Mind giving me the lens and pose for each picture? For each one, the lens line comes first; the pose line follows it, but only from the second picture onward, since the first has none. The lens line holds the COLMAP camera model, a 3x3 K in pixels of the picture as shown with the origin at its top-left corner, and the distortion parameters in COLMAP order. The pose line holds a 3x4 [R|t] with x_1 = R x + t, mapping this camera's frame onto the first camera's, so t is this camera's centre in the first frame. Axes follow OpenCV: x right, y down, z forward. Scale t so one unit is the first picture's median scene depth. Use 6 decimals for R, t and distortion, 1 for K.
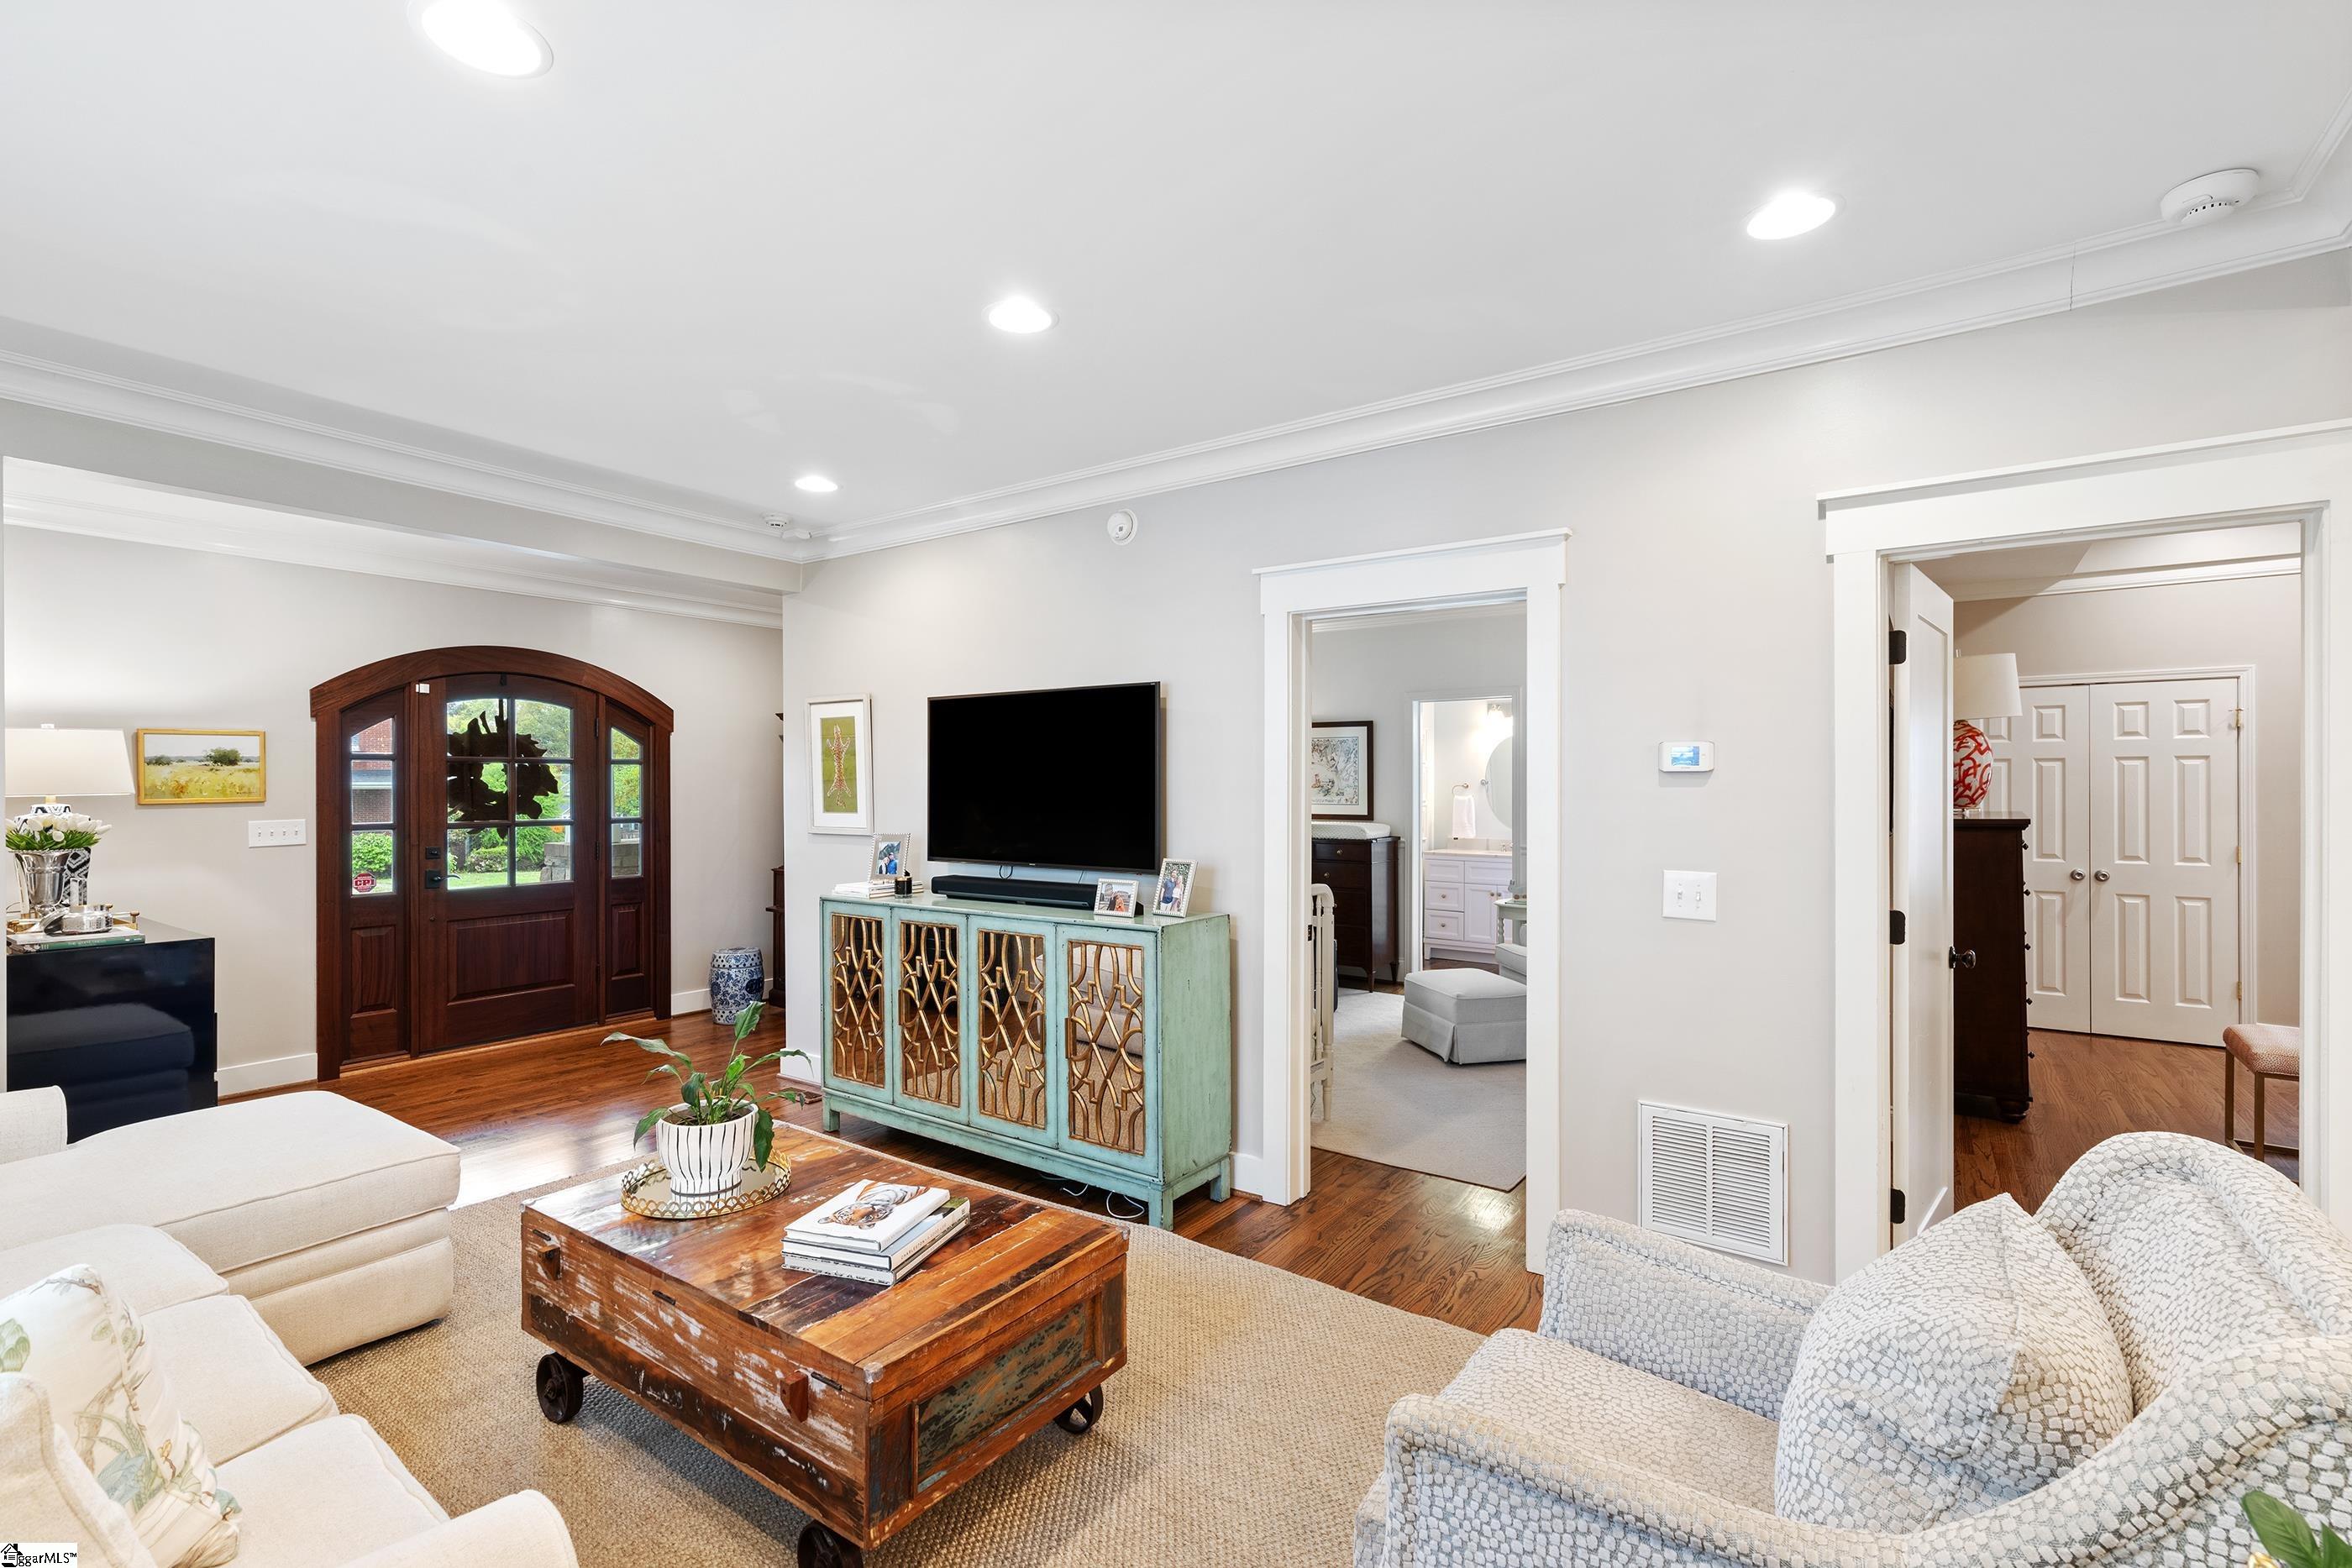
lens RADIAL K [[1054.4, 0, 1167.1], [0, 1054.4, 781.0], [0, 0, 1]] dist [-0.004082, 0.000436]
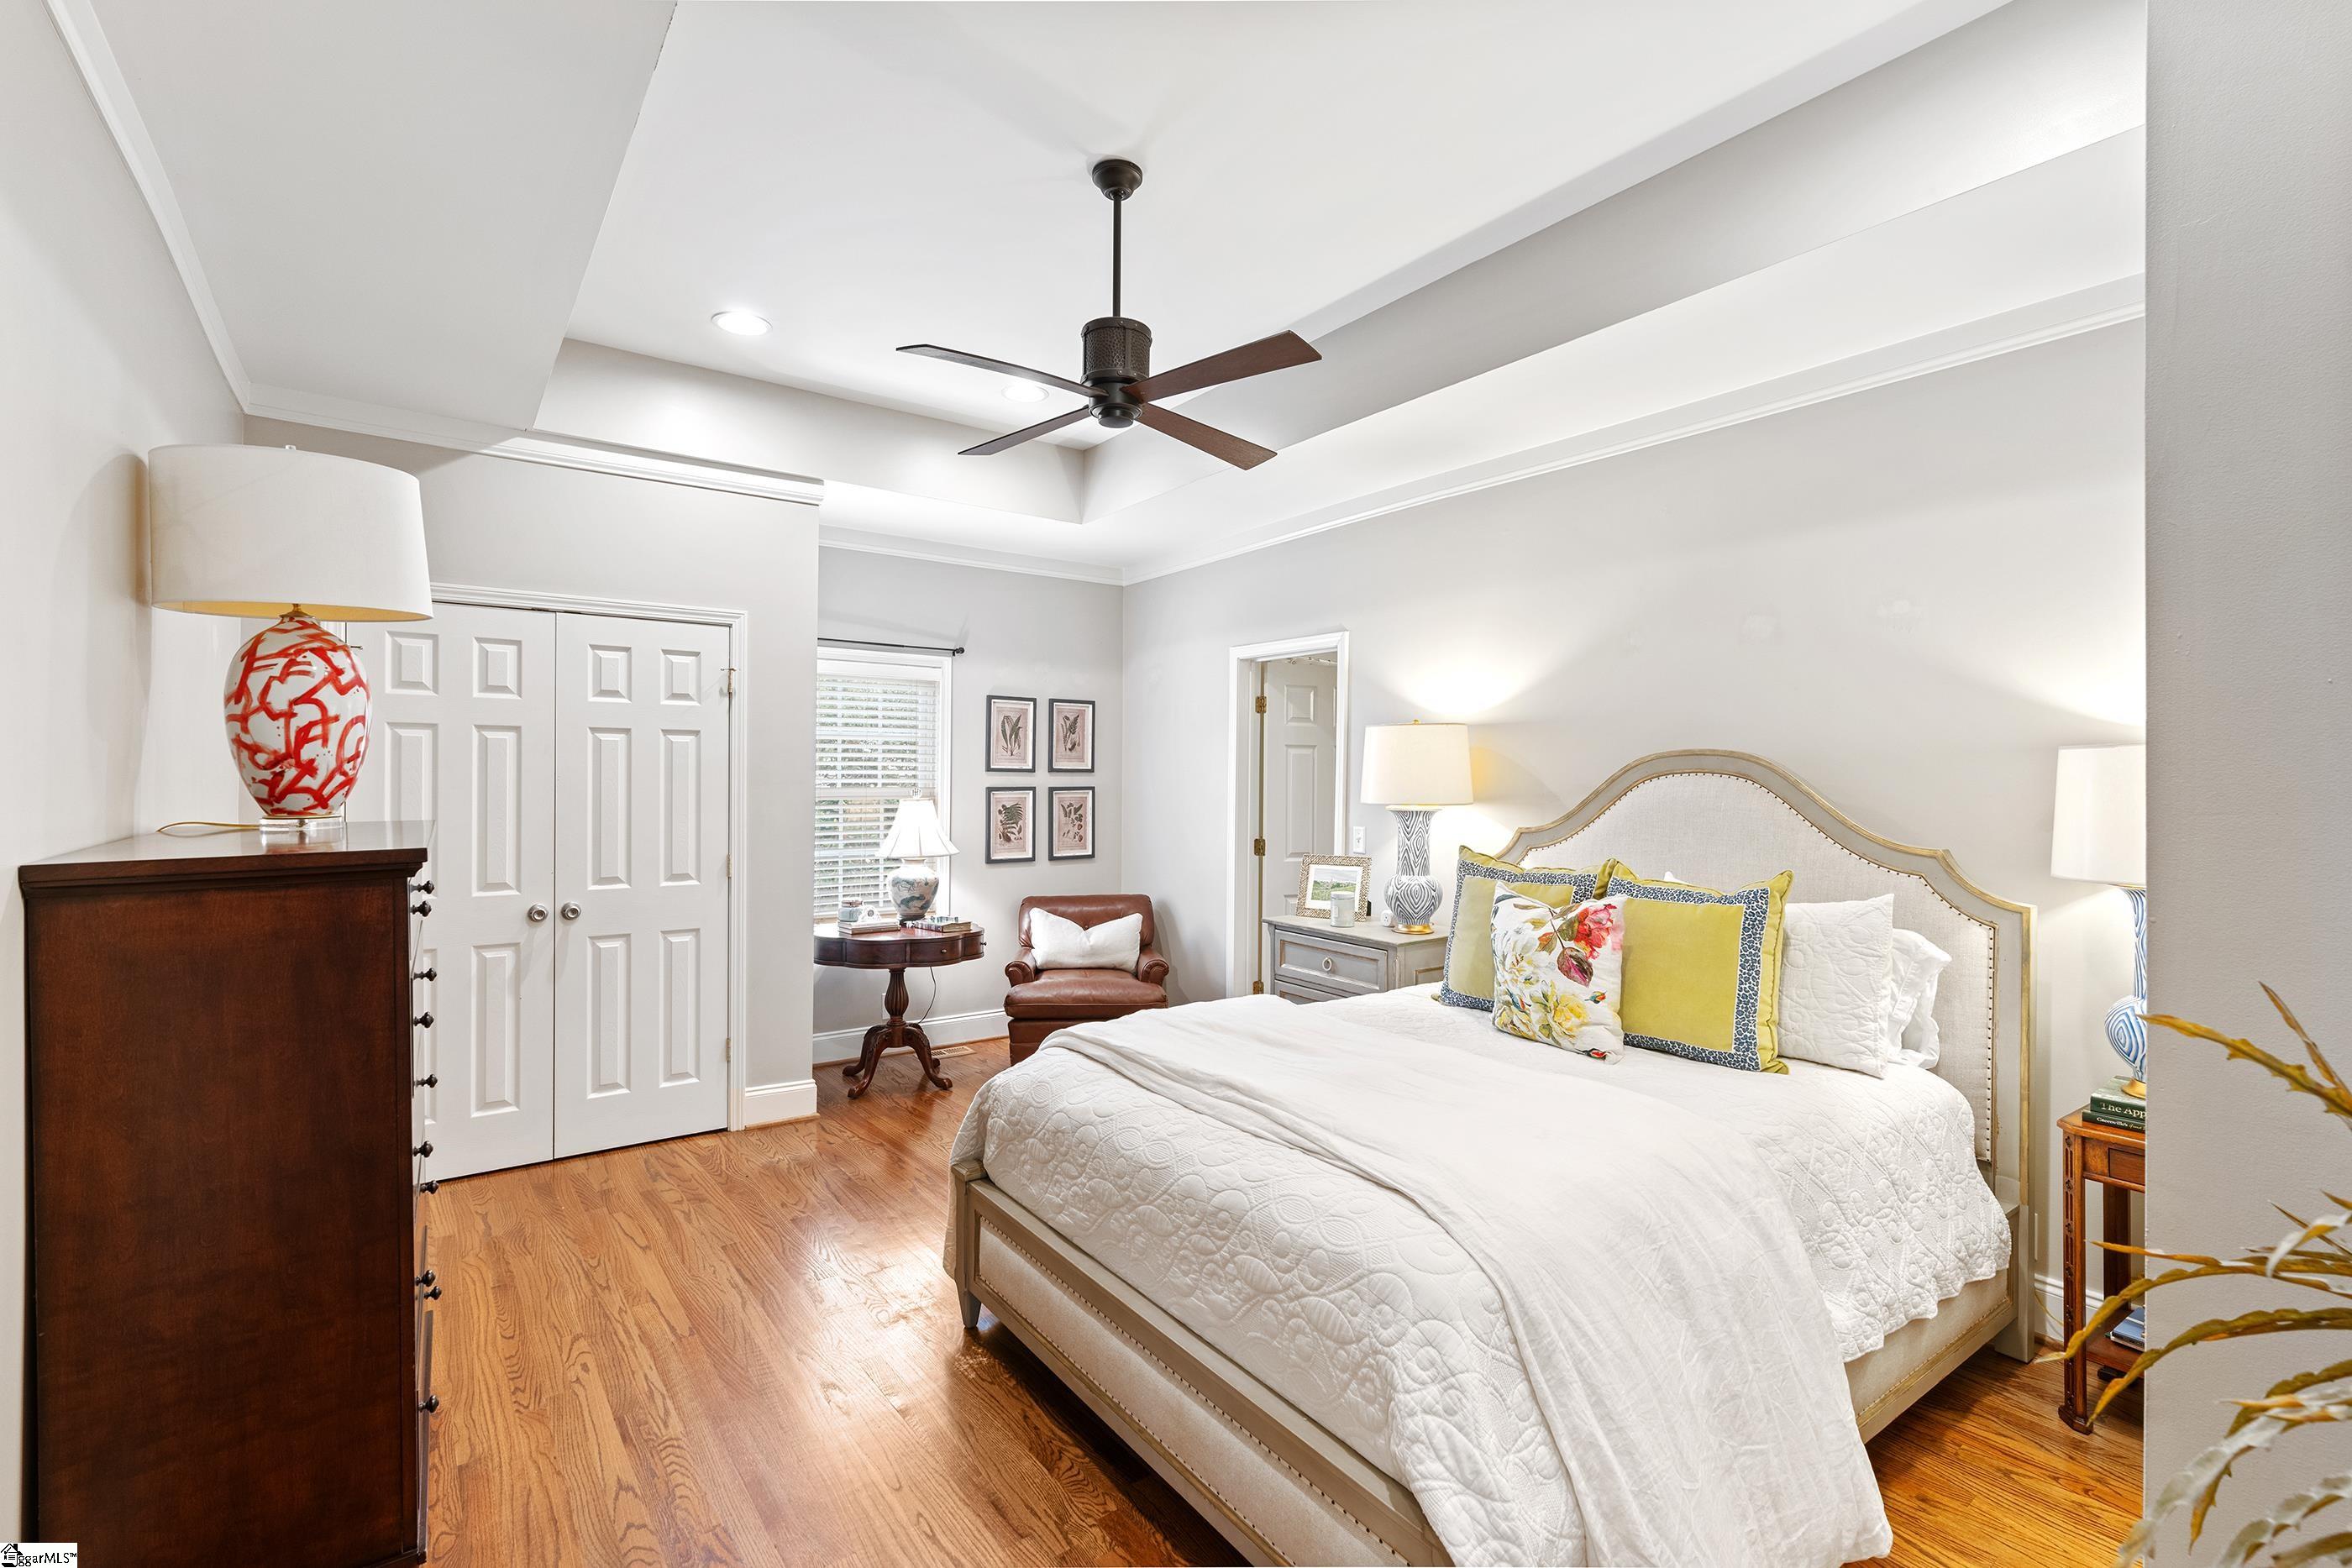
lens RADIAL K [[1054.4, 0, 1160.5], [0, 1054.4, 777.9], [0, 0, 1]] dist [-0.004082, 0.000436]
pose [[0.321582, 0.002770, 0.946878, 0.437149], [-0.008517, 0.999964, -0.000032, 0.006163], [-0.946843, -0.008054, 0.321594, 0.500207]]
